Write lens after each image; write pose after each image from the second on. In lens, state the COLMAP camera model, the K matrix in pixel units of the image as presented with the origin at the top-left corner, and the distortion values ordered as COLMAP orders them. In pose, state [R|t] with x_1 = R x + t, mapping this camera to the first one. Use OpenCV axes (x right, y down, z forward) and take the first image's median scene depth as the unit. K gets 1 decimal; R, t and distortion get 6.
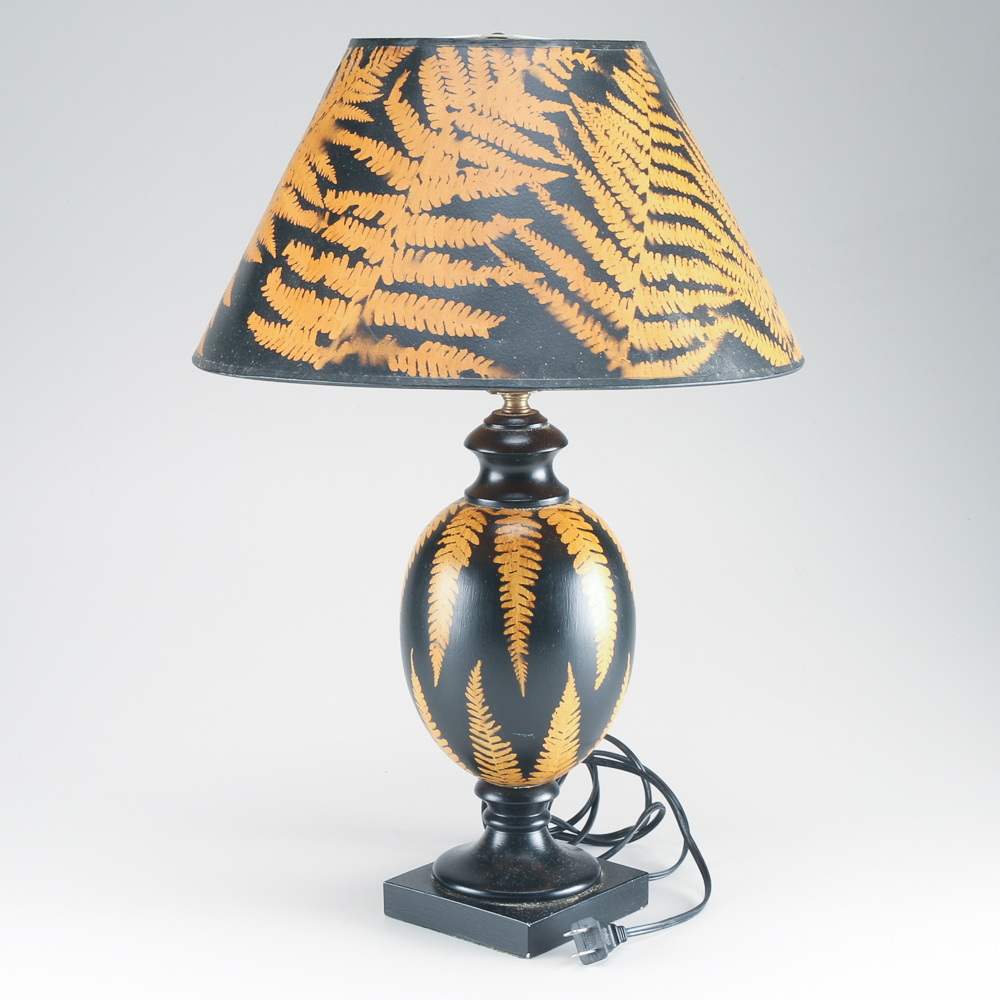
lens RADIAL K [[2383.3, 0, 500.8], [0, 2383.3, 500.2], [0, 0, 1]] dist [-0.369110, 0.000000]
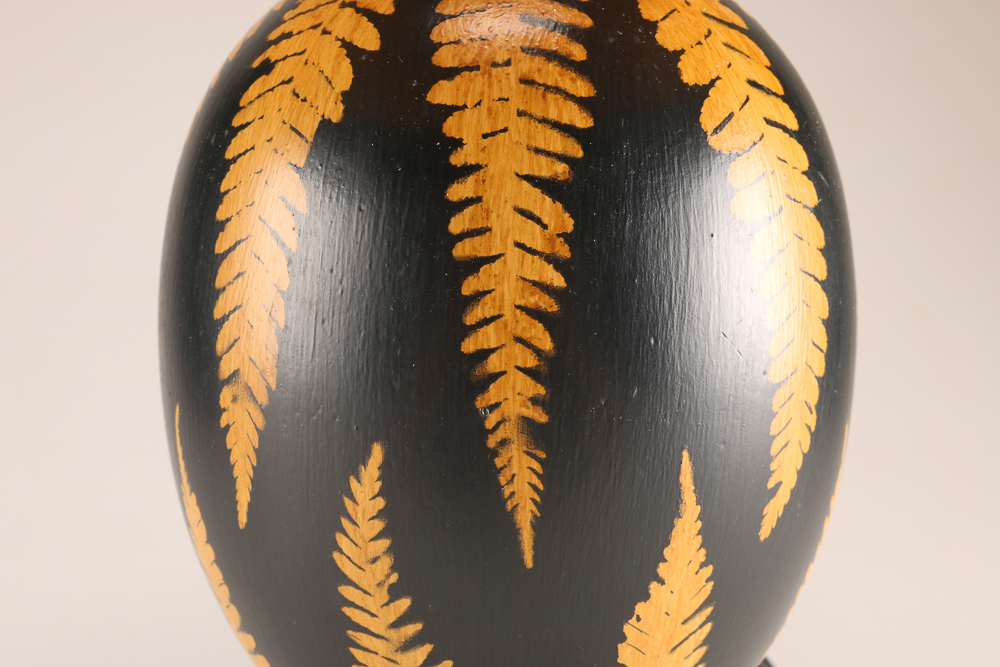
lens RADIAL K [[1695.1, 0, 503.1], [0, 1695.1, 332.0], [0, 0, 1]] dist [0.026264, 0.000000]
pose [[0.999914, 0.003141, 0.012726, 0.003573], [-0.003238, 0.999966, 0.007623, 0.052097], [-0.012702, -0.007664, 0.999890, 0.792453]]
